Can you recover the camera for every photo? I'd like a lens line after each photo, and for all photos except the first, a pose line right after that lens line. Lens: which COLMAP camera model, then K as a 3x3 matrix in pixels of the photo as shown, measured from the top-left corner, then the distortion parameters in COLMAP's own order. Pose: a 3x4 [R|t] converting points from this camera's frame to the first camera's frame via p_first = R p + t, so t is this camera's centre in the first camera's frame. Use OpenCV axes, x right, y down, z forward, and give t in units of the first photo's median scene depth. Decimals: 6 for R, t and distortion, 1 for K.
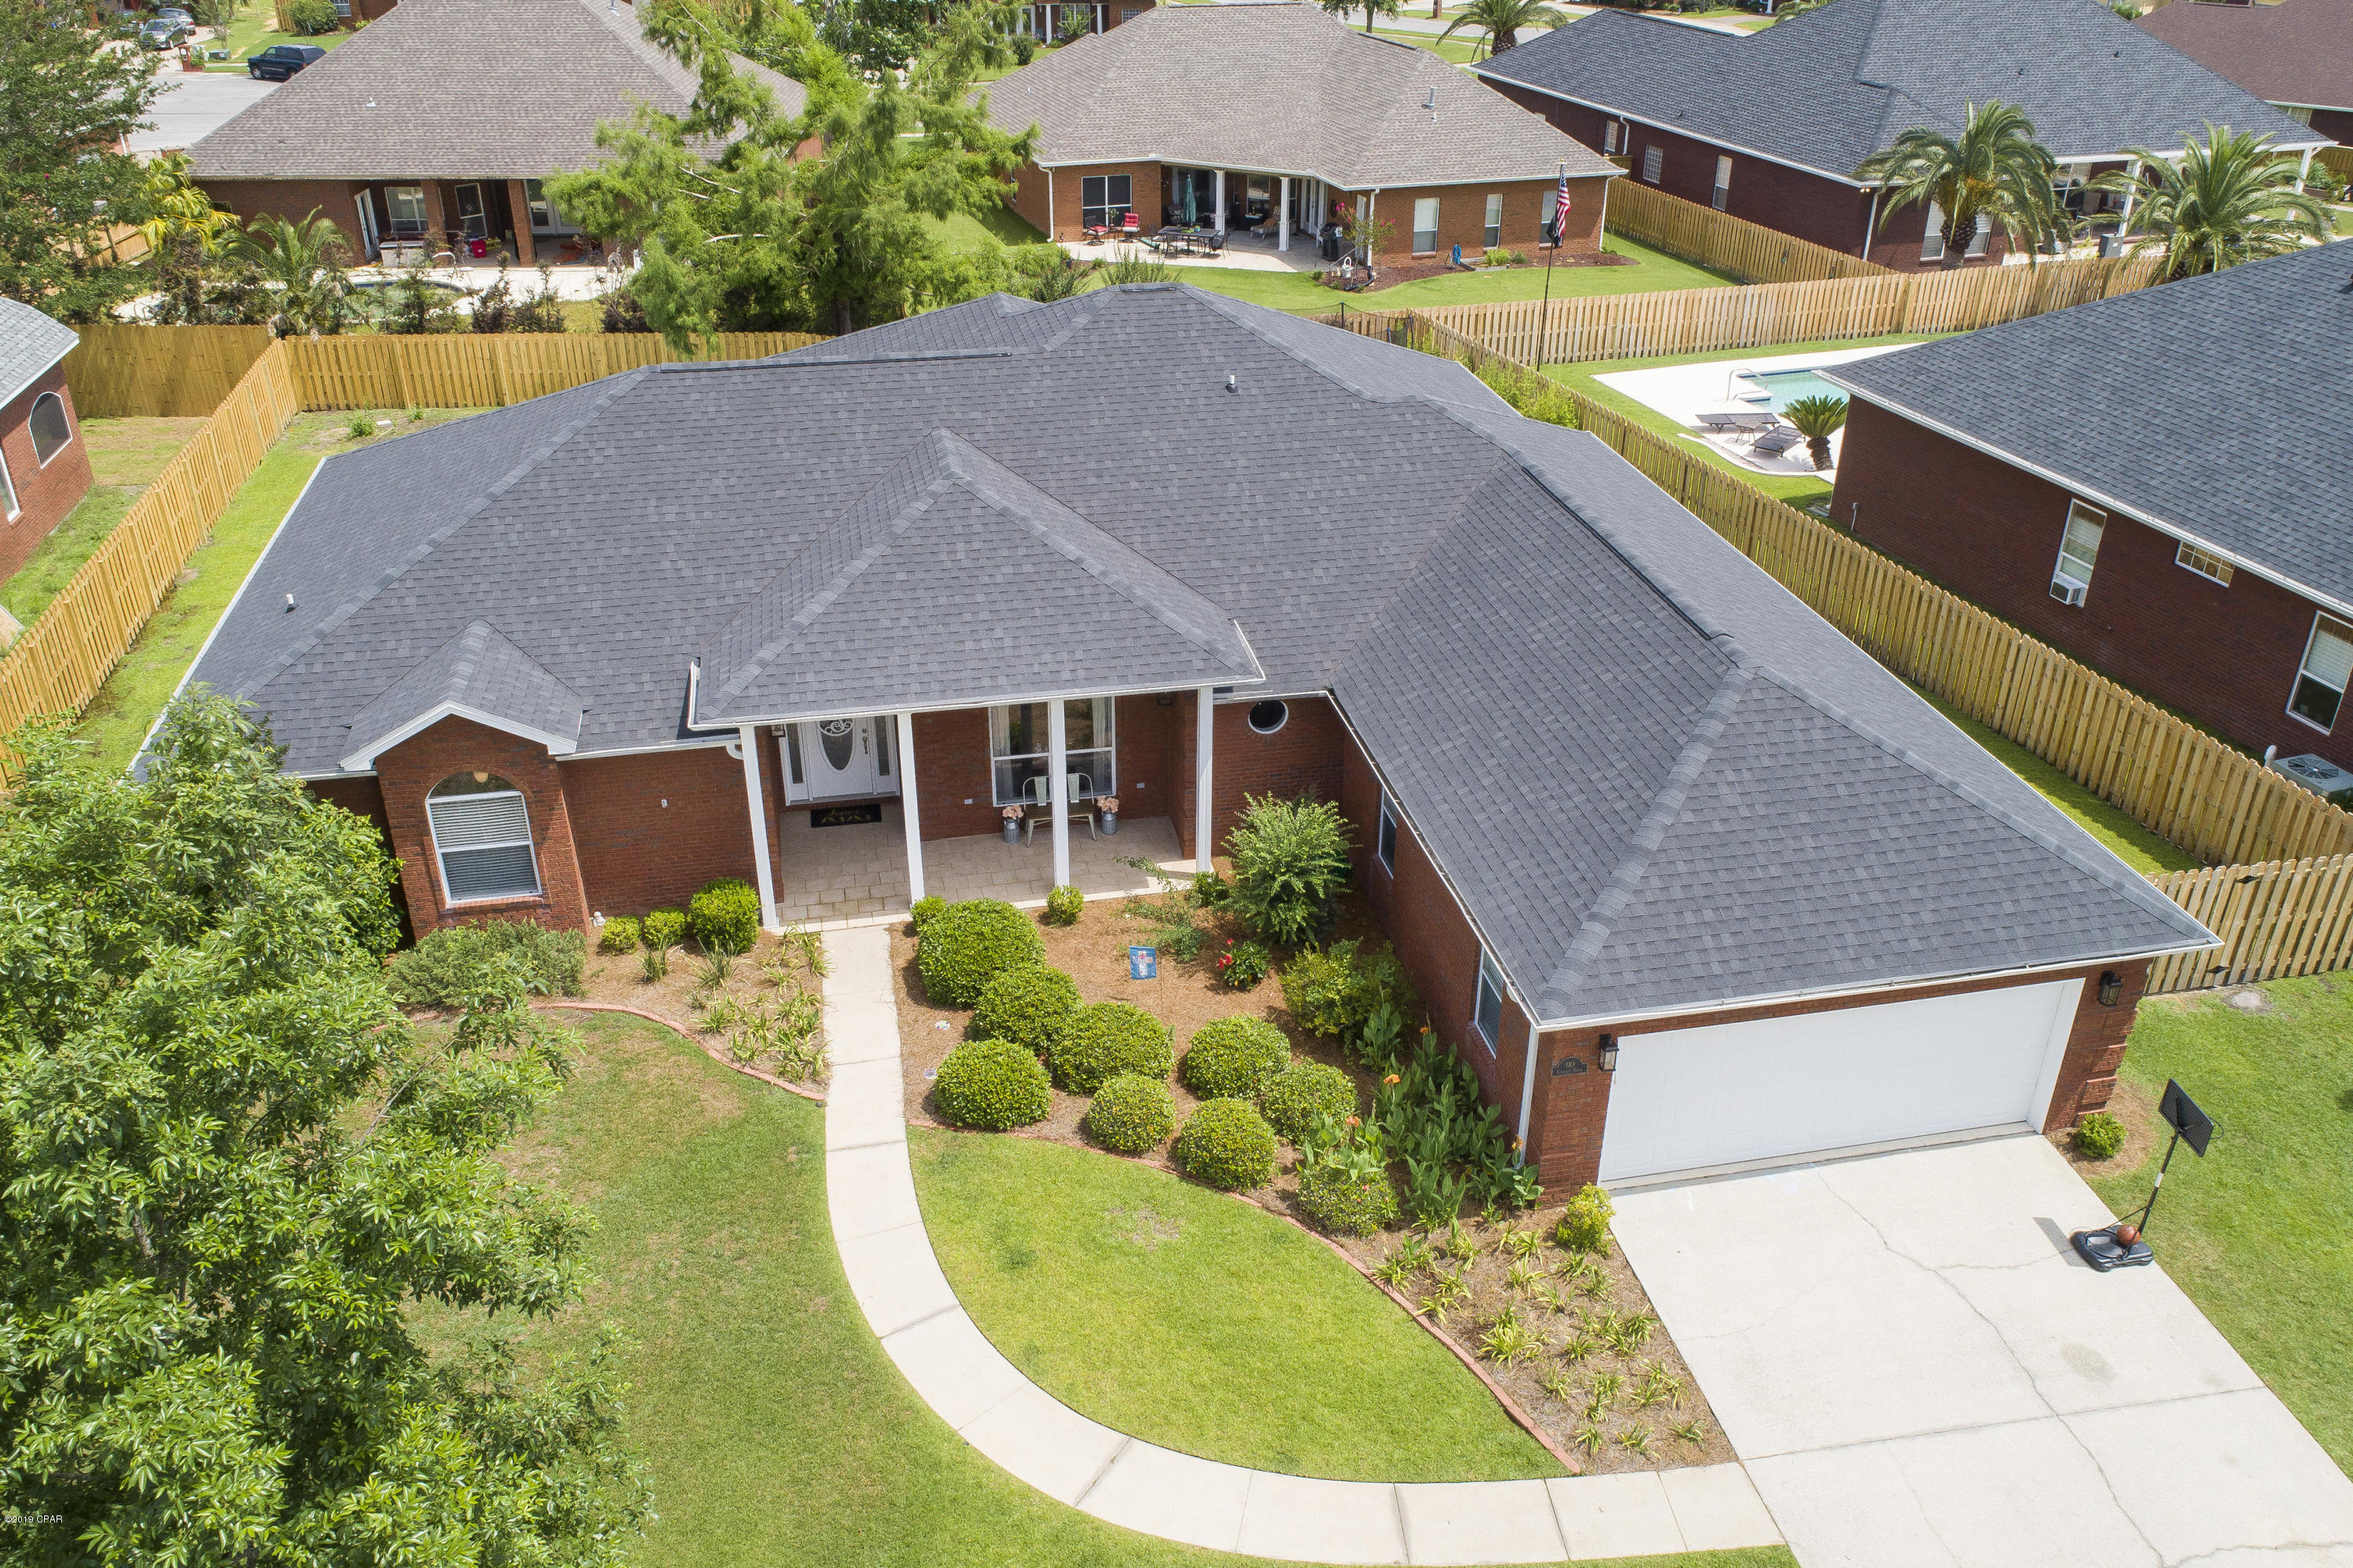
lens RADIAL K [[1860.1, 0, 1190.3], [0, 1860.1, 791.1], [0, 0, 1]] dist [-0.026898, -0.001451]
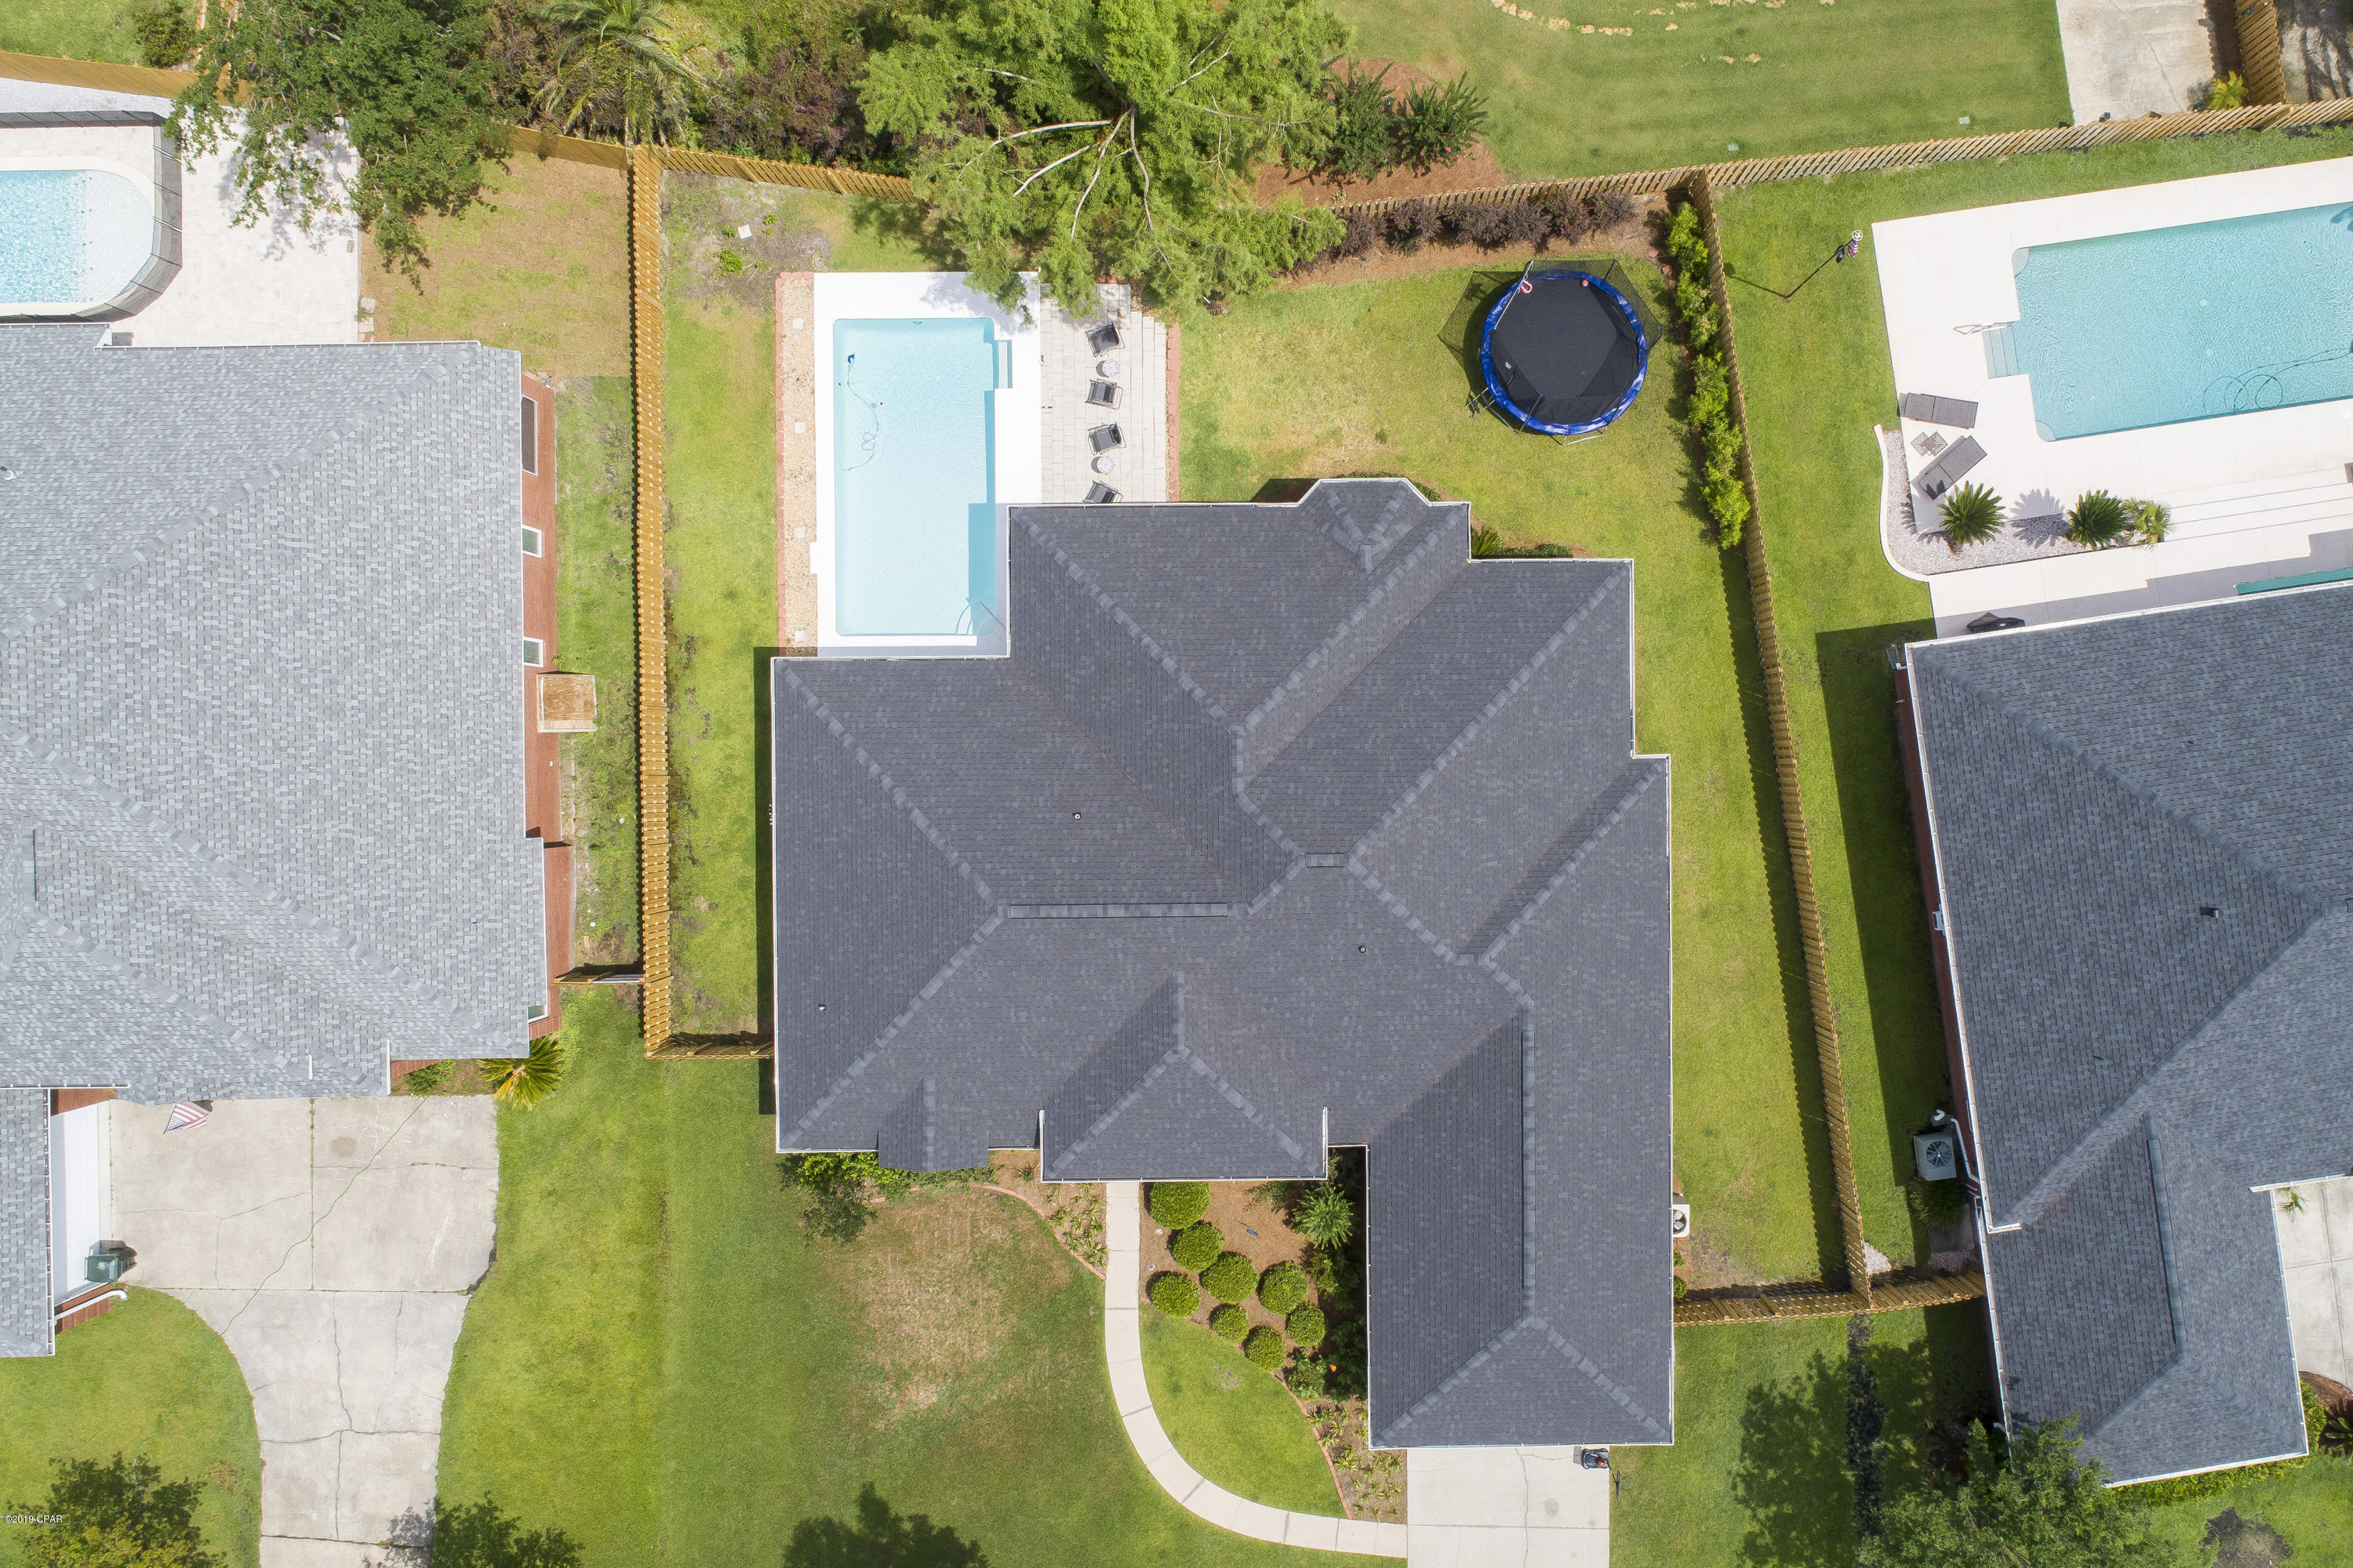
lens RADIAL K [[1785.3, 0, 1307.3], [0, 1785.3, 748.5], [0, 0, 1]] dist [-0.021019, 0.008052]
pose [[0.981657, 0.190649, -0.001623, -0.072105], [-0.092769, 0.485072, 0.869539, -2.171714], [0.166564, -0.853439, 0.493861, 0.512450]]
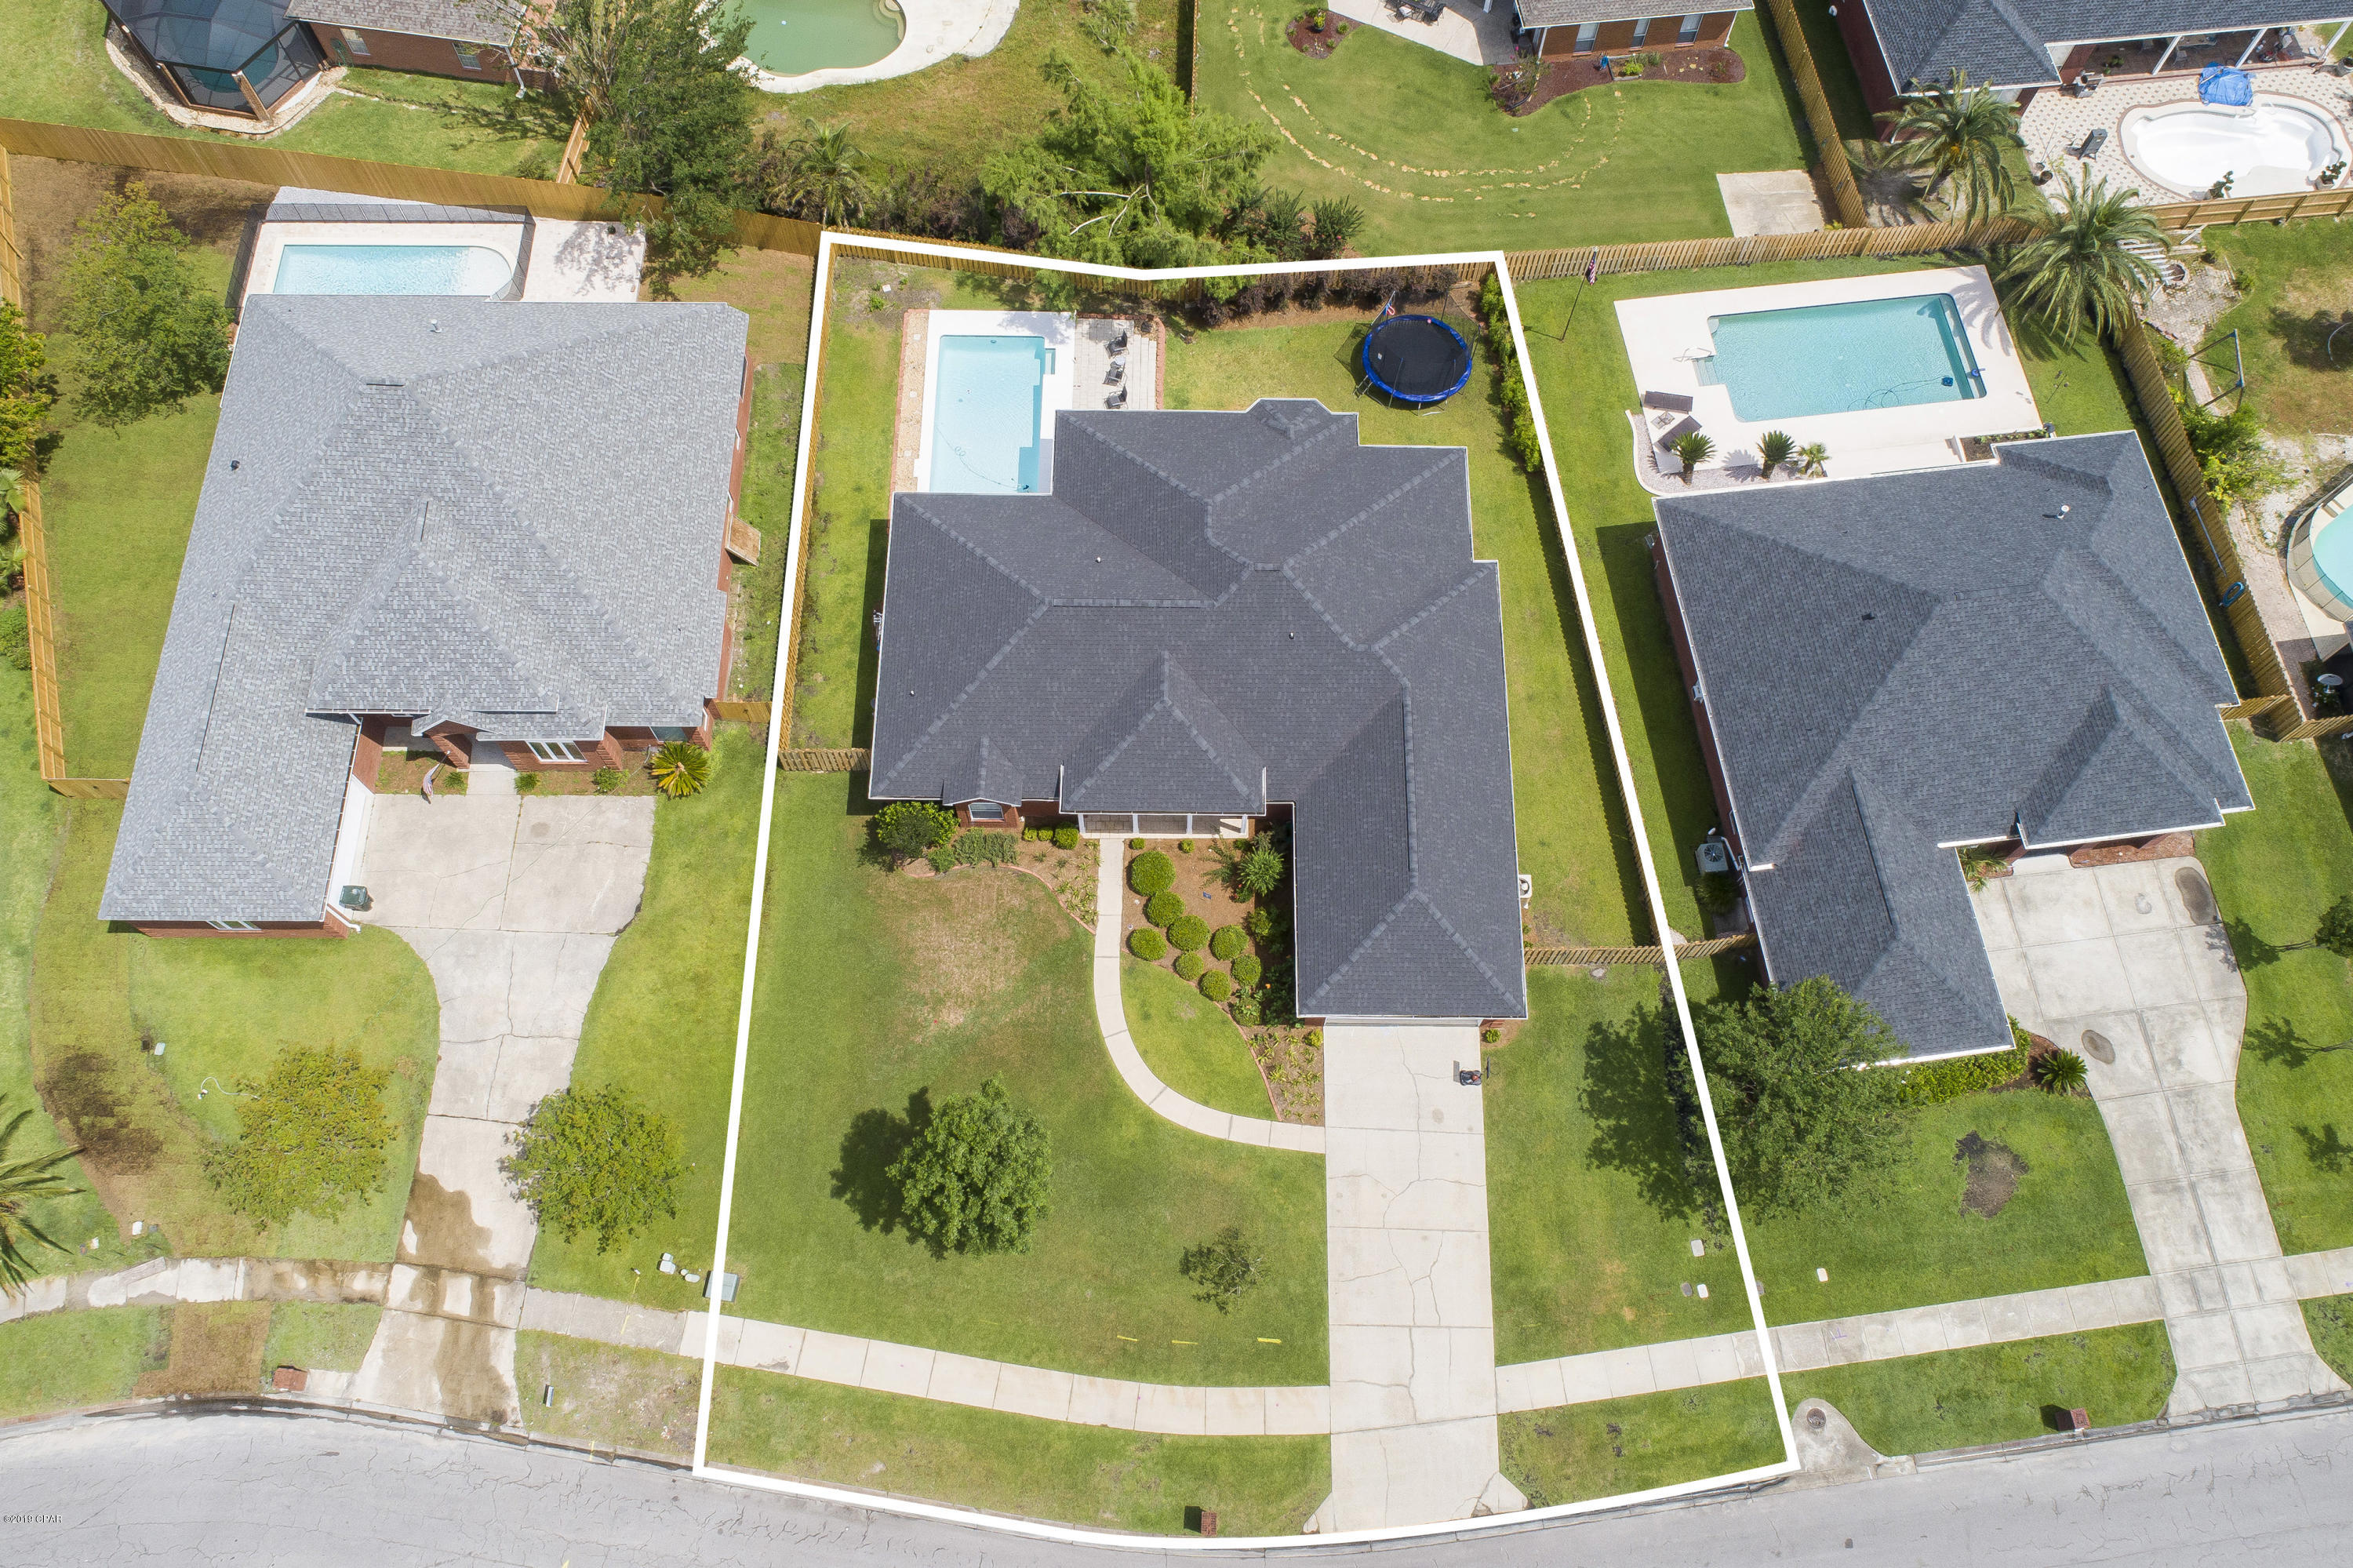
lens RADIAL K [[1760.9, 0, 1167.2], [0, 1760.9, 782.2], [0, 0, 1]] dist [-0.019140, -0.000093]
pose [[0.977696, 0.193084, -0.082643, 0.117390], [-0.100210, 0.774665, 0.624381, -1.920460], [0.184579, -0.602173, 0.776736, -1.137923]]
